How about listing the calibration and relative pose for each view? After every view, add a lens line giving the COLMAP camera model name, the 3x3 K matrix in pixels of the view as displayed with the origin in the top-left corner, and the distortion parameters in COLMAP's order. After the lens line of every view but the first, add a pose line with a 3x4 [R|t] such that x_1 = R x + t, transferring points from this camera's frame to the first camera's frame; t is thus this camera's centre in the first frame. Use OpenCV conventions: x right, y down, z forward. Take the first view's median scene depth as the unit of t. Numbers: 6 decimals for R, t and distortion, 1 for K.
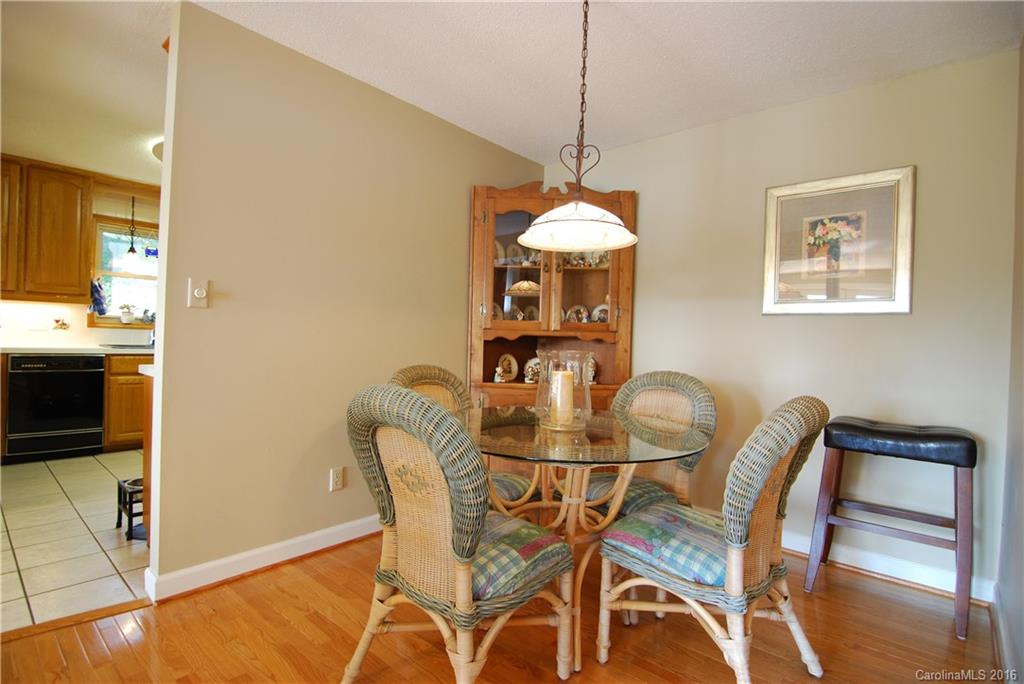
lens RADIAL K [[500.3, 0, 506.9], [0, 500.3, 345.7], [0, 0, 1]] dist [-0.019563, -0.002752]
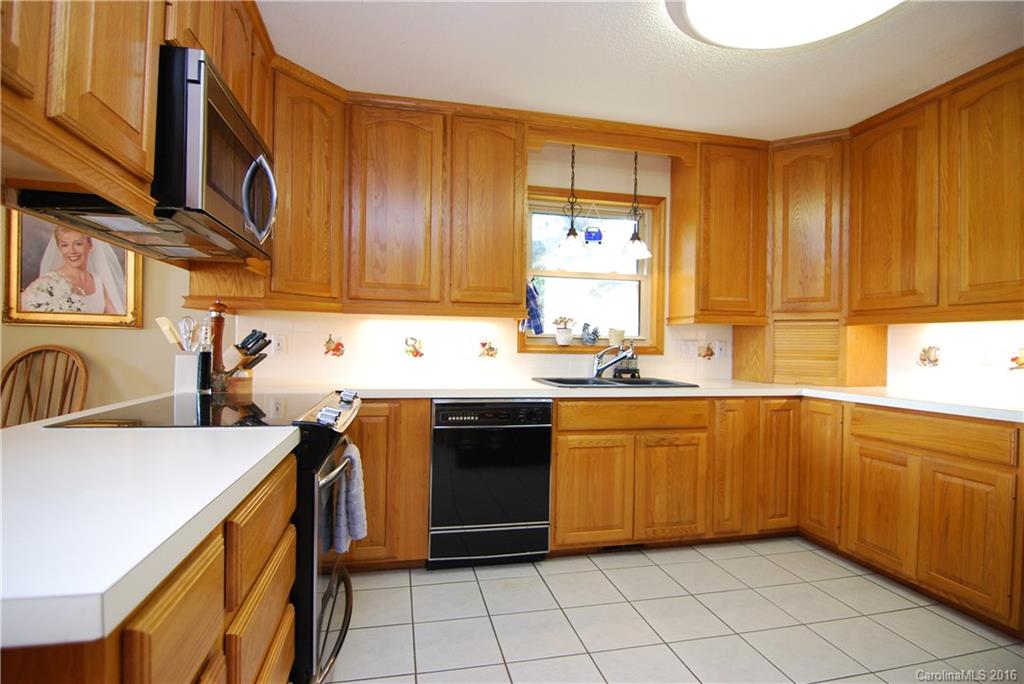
lens RADIAL K [[500.3, 0, 510.8], [0, 500.3, 344.0], [0, 0, 1]] dist [-0.019563, -0.002752]
pose [[0.812231, -0.019527, -0.583010, -0.473067], [0.002546, 0.999549, -0.029931, -0.029550], [0.583331, 0.022826, 0.811914, 0.450449]]
